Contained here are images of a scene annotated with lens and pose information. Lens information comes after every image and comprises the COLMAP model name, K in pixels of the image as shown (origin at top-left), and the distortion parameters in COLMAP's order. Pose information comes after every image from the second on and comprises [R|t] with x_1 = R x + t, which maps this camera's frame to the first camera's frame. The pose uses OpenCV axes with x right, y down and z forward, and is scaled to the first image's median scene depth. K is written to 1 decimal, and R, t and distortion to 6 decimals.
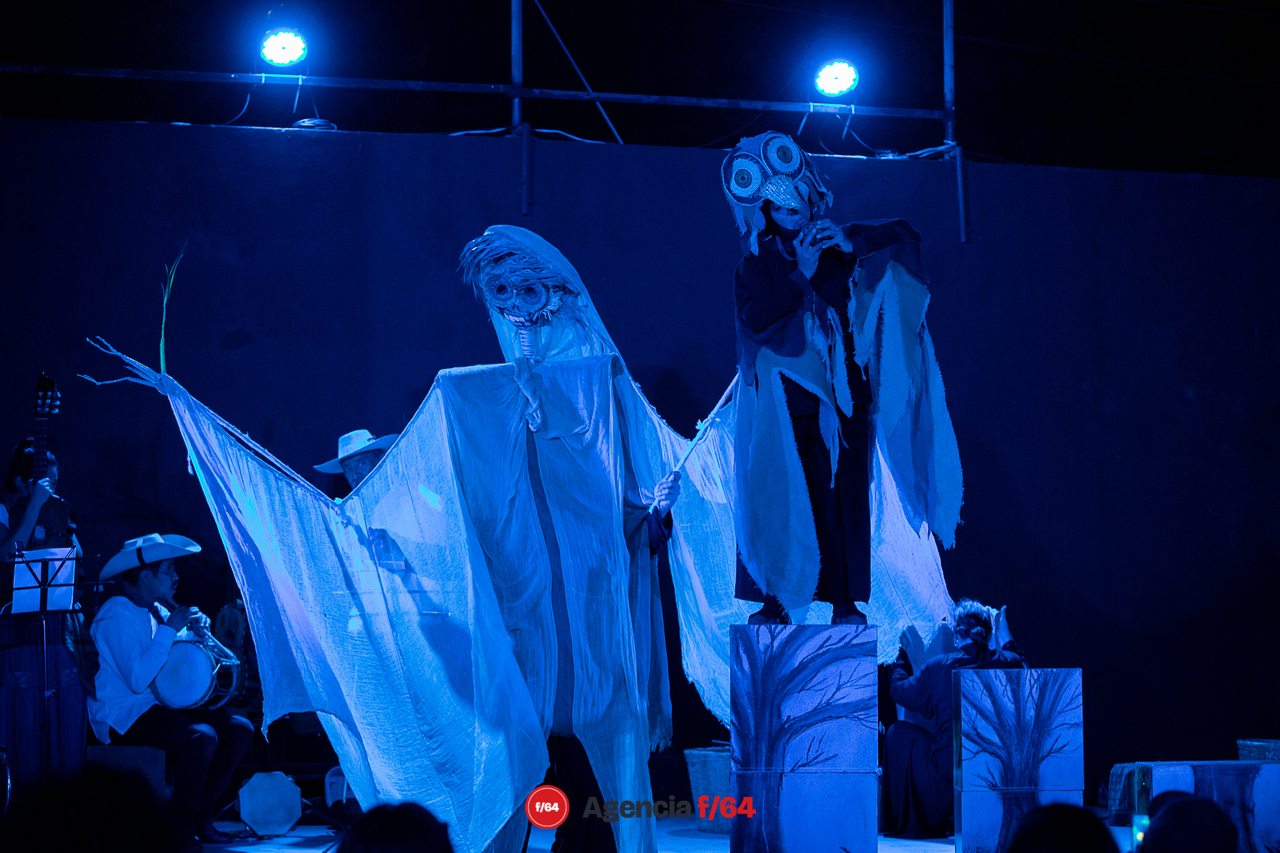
lens RADIAL K [[3012.8, 0, 645.2], [0, 3012.8, 429.4], [0, 0, 1]] dist [-0.132163, 0.000000]
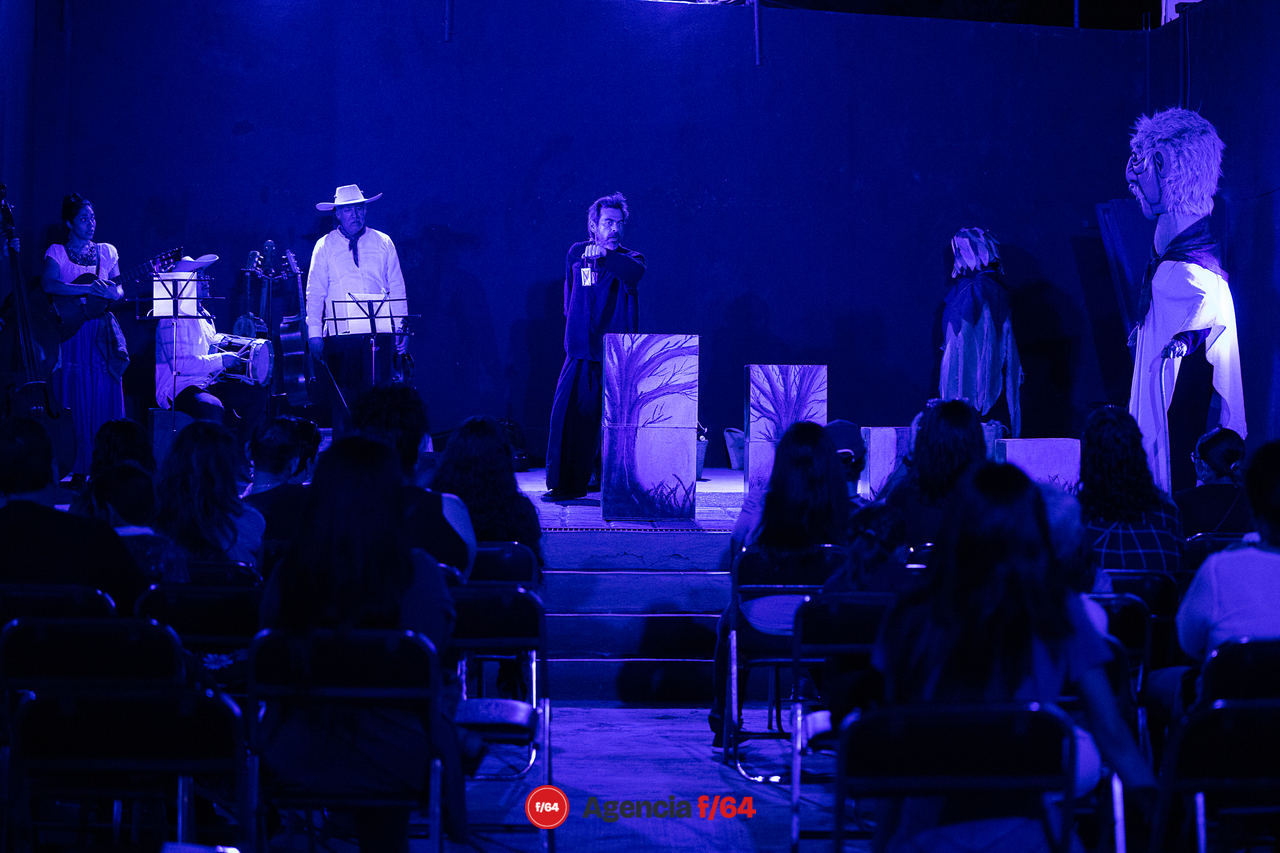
lens RADIAL K [[2728.1, 0, 640.4], [0, 2728.1, 428.2], [0, 0, 1]] dist [0.015562, 0.000000]
pose [[0.997717, 0.012563, 0.066356, -0.047200], [-0.018837, 0.995318, 0.094797, -0.021495], [-0.064854, -0.095831, 0.993283, -0.421879]]
